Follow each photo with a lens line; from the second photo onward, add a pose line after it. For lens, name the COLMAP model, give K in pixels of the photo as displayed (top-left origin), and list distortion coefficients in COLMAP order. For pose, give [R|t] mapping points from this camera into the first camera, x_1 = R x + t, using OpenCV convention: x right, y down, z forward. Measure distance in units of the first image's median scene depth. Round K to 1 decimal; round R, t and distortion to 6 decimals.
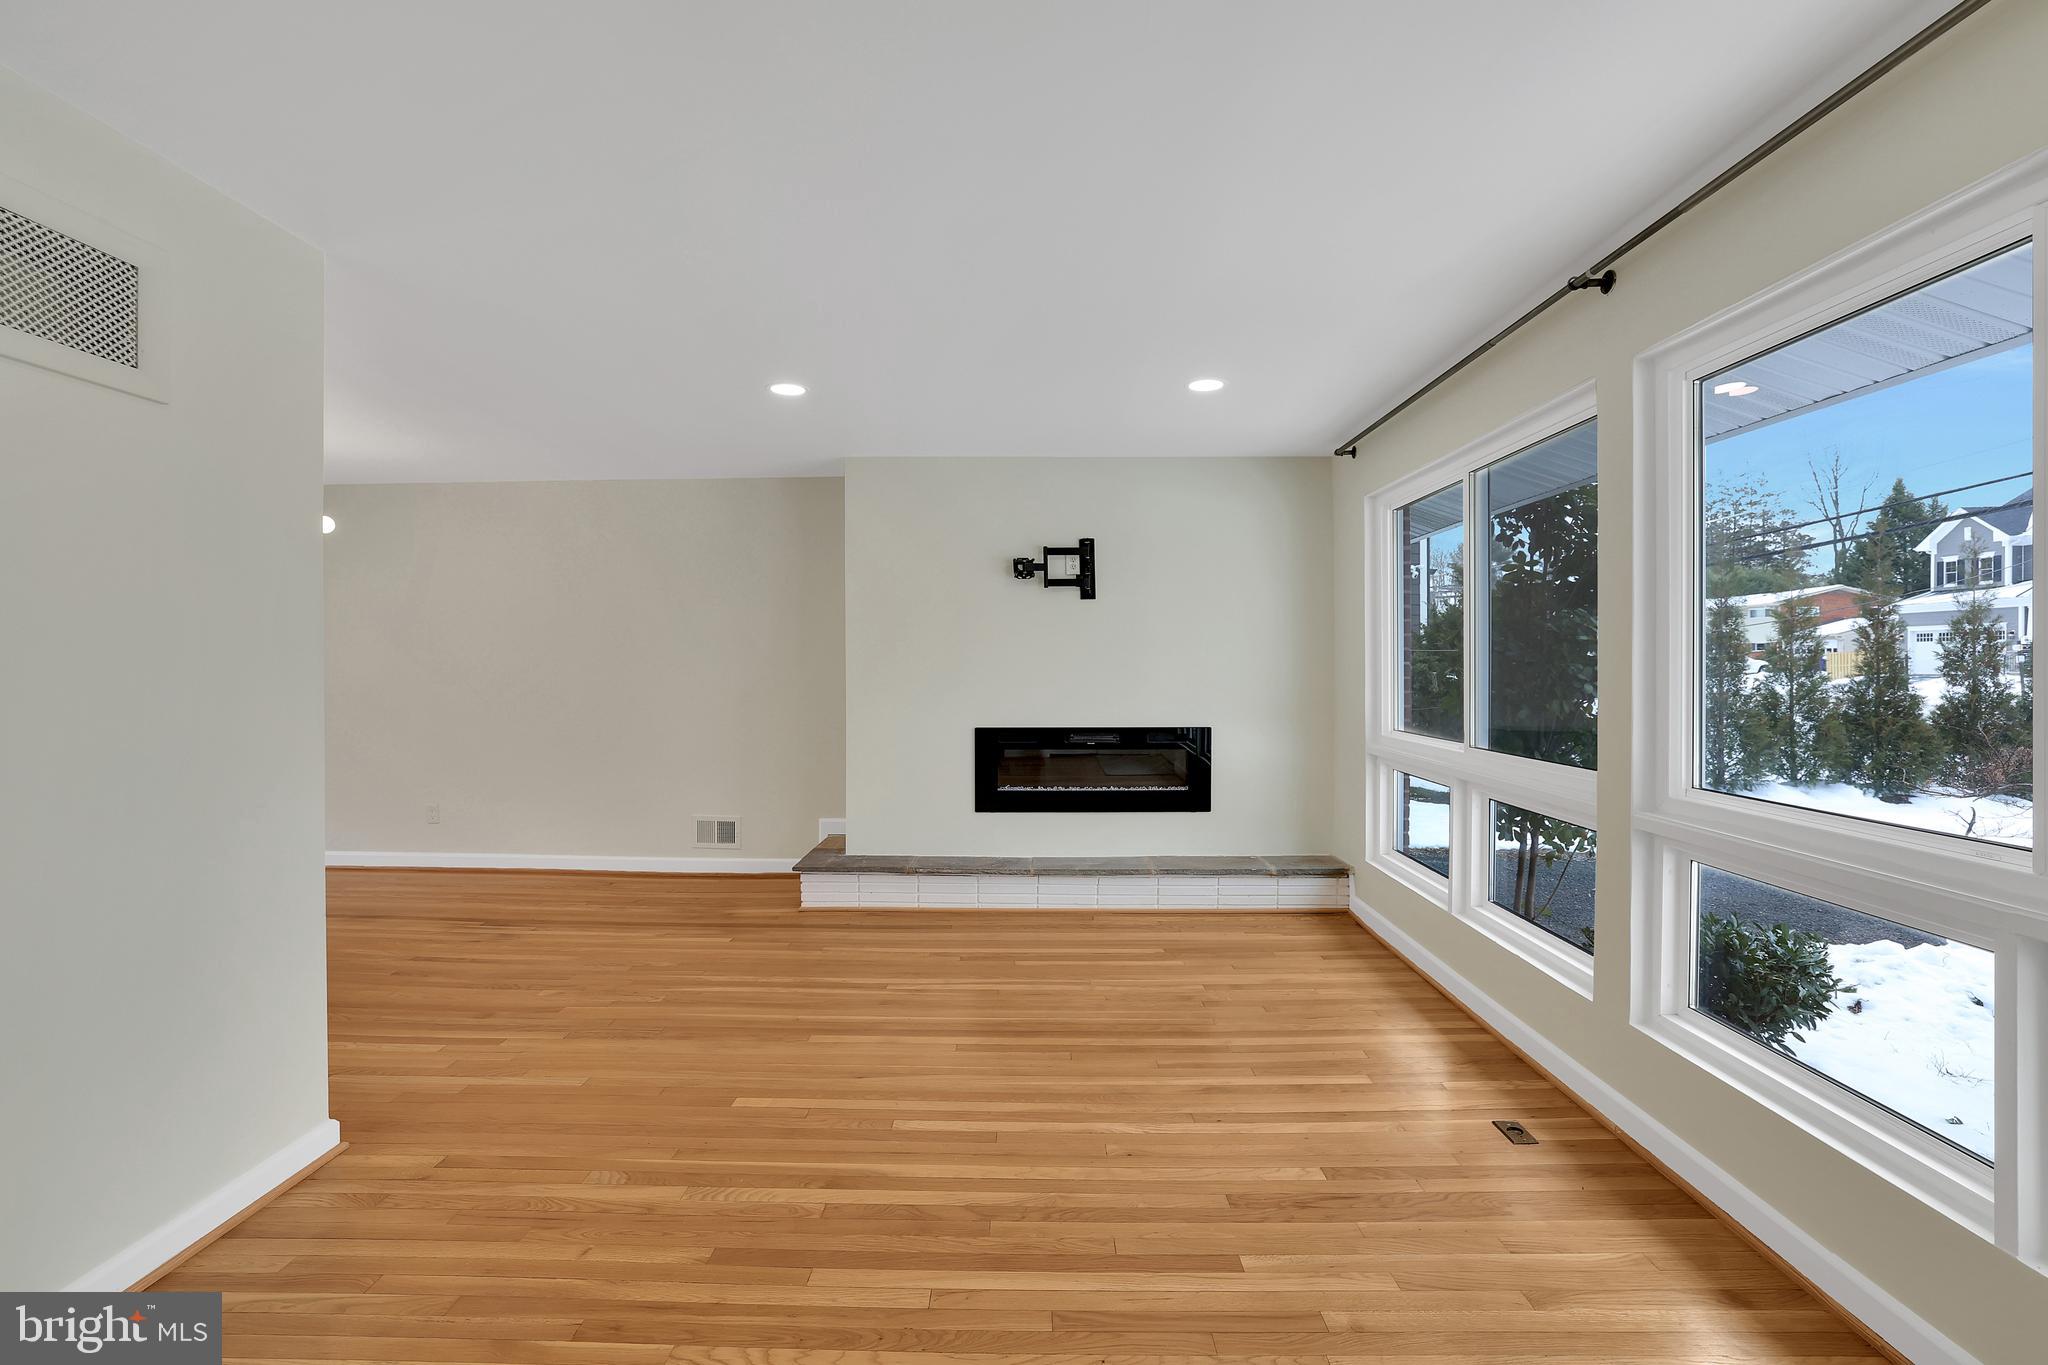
lens RADIAL K [[885.2, 0, 1013.9], [0, 885.2, 672.5], [0, 0, 1]] dist [-0.047305, 0.017881]
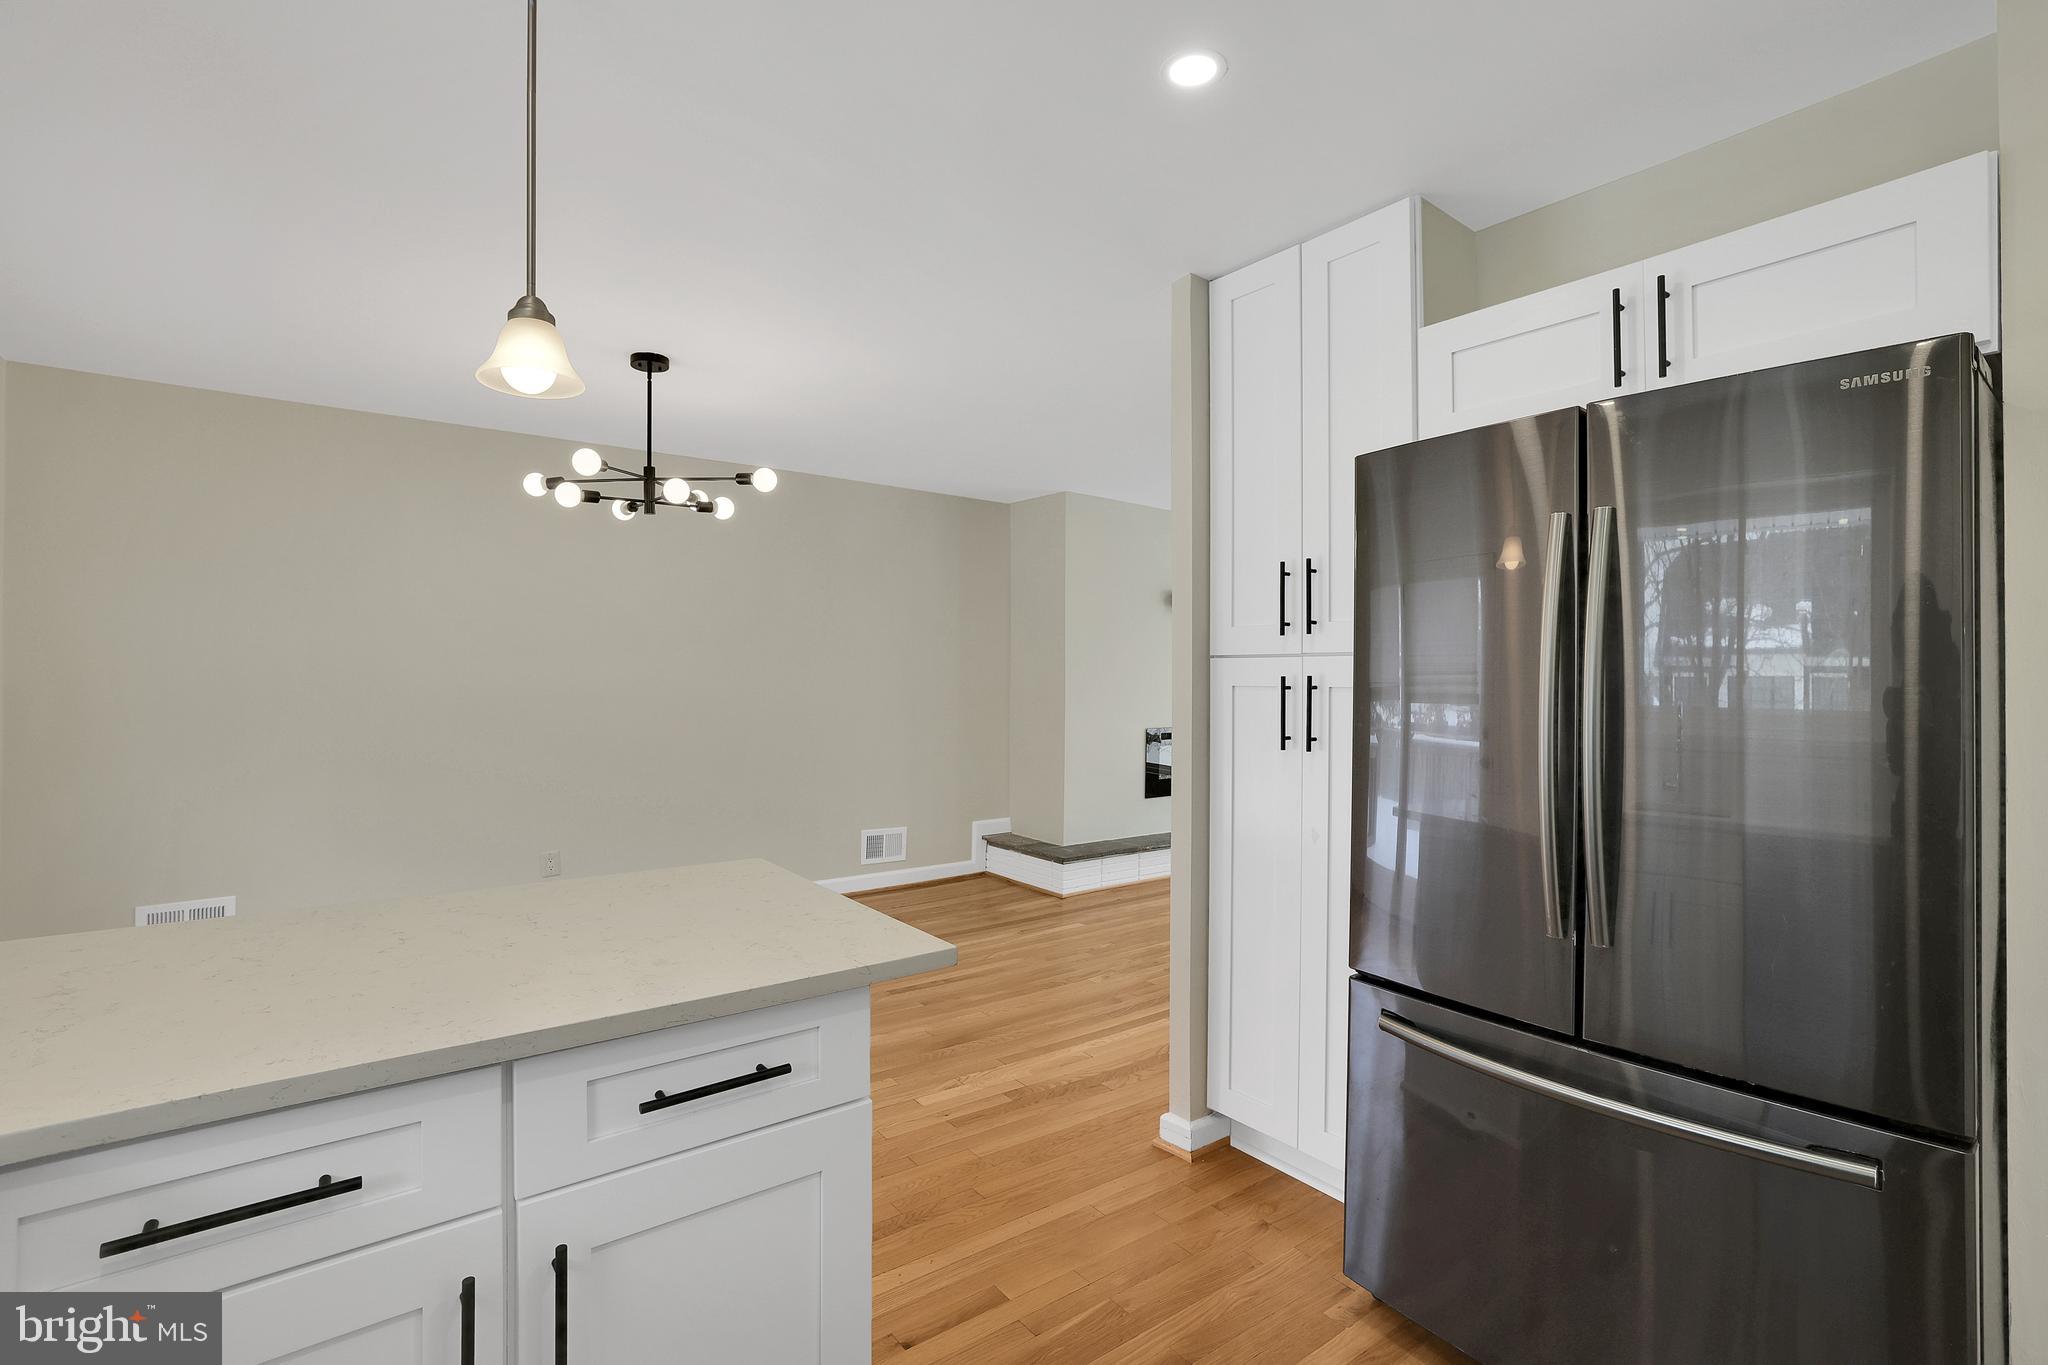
lens RADIAL K [[927.7, 0, 988.6], [0, 927.7, 671.2], [0, 0, 1]] dist [-0.048905, 0.020009]
pose [[0.788071, 0.008633, 0.615523, -1.392123], [-0.000913, 0.999917, -0.012855, -0.000141], [-0.615583, 0.009569, 0.788014, 0.180669]]
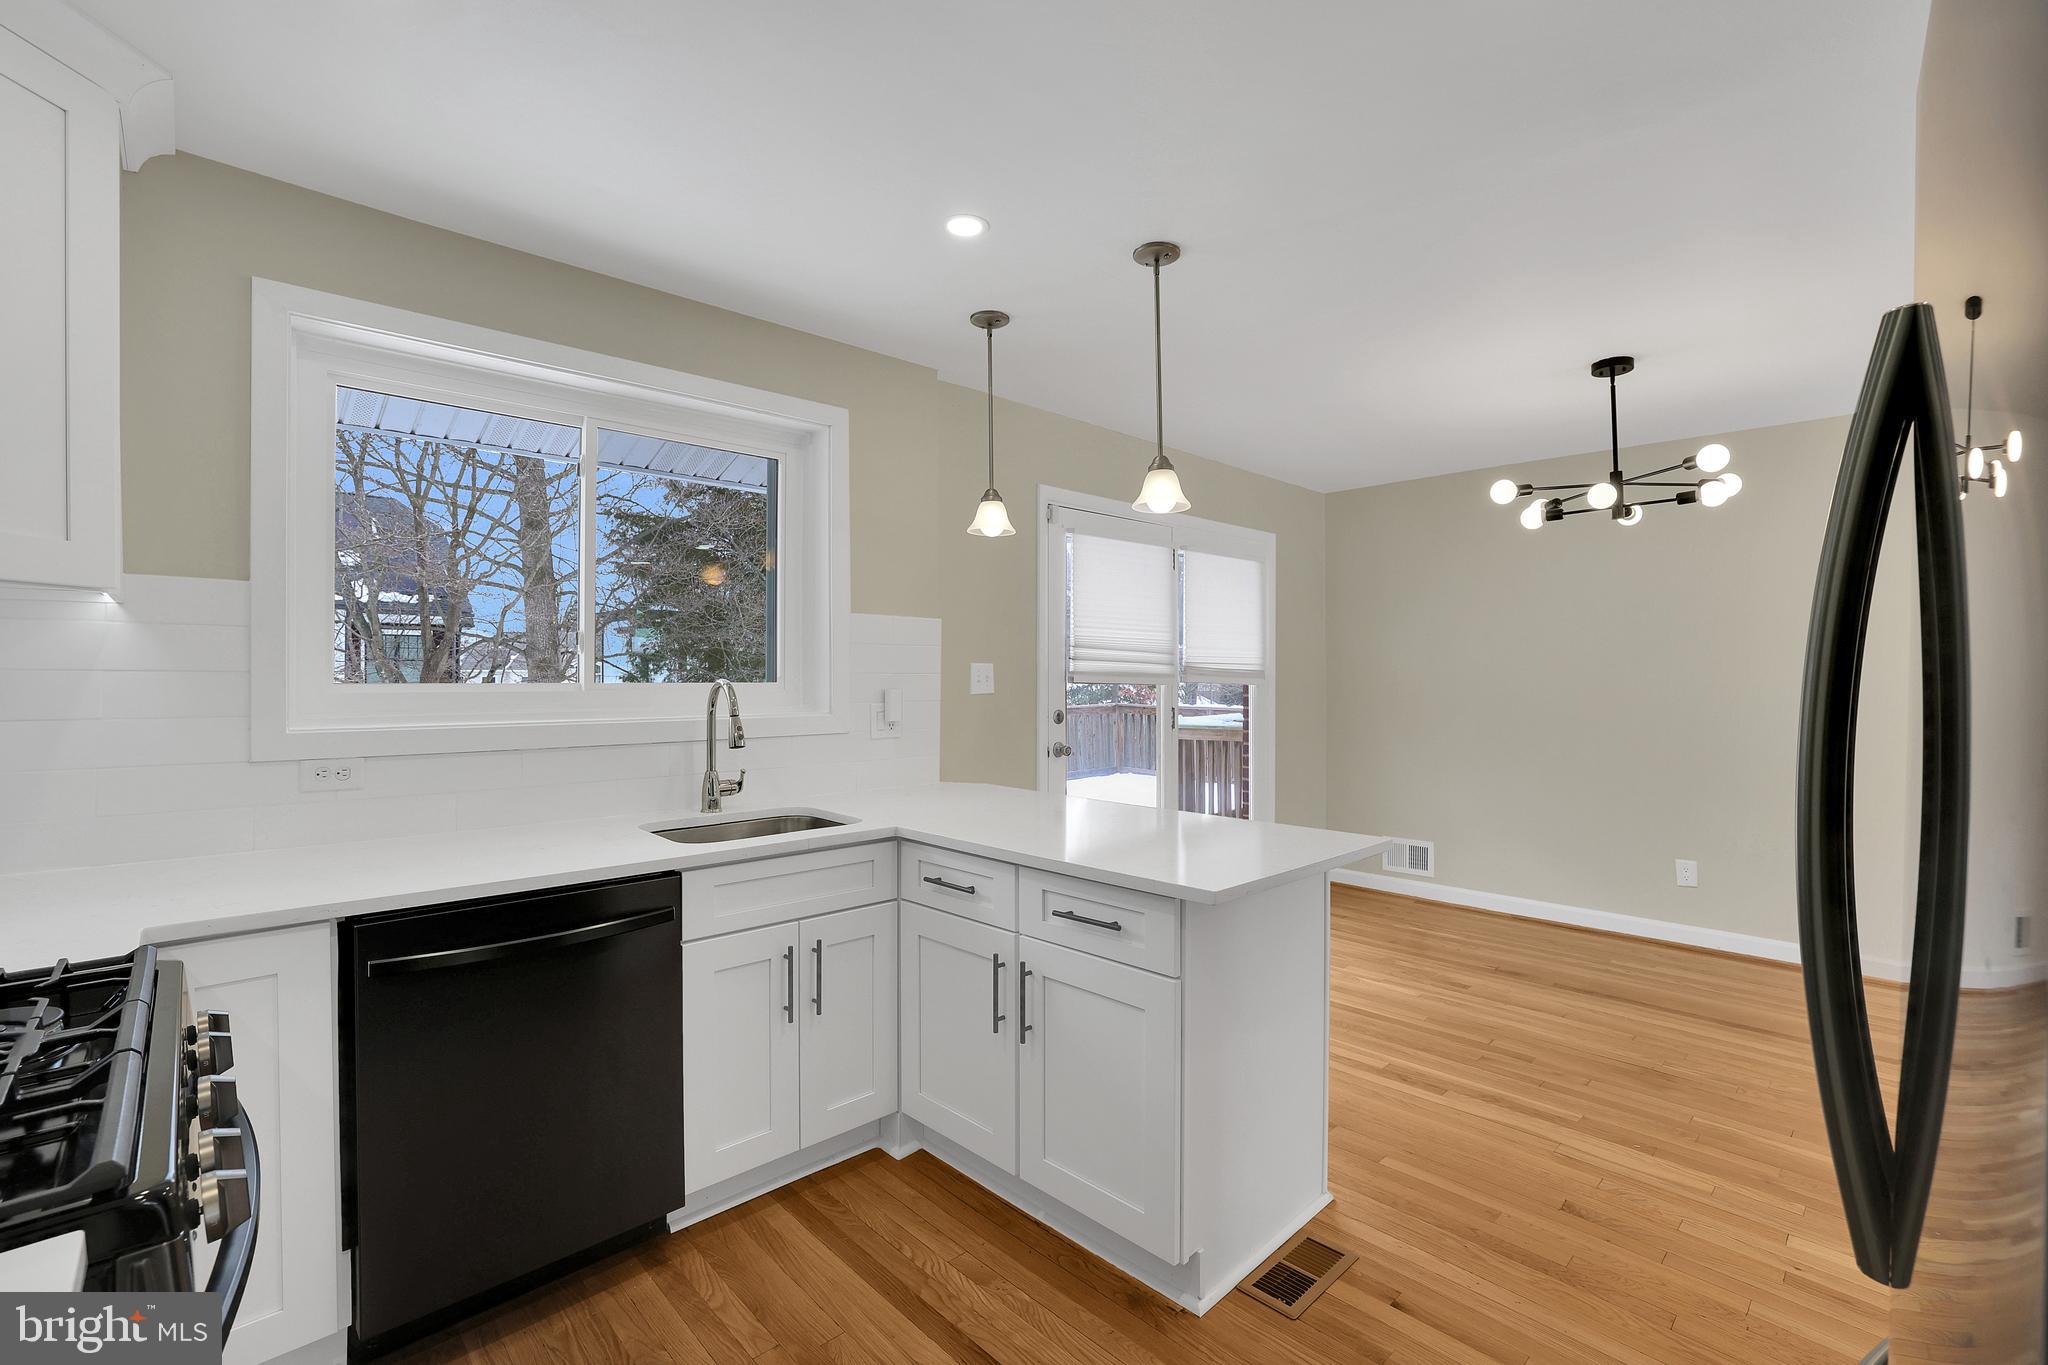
lens RADIAL K [[885.2, 0, 1013.9], [0, 885.2, 672.5], [0, 0, 1]] dist [-0.047305, 0.017881]
pose [[0.708043, -0.003342, -0.706161, -0.890058], [-0.006797, 0.999910, -0.011548, -0.002216], [0.706136, 0.012976, 0.707957, 0.074804]]
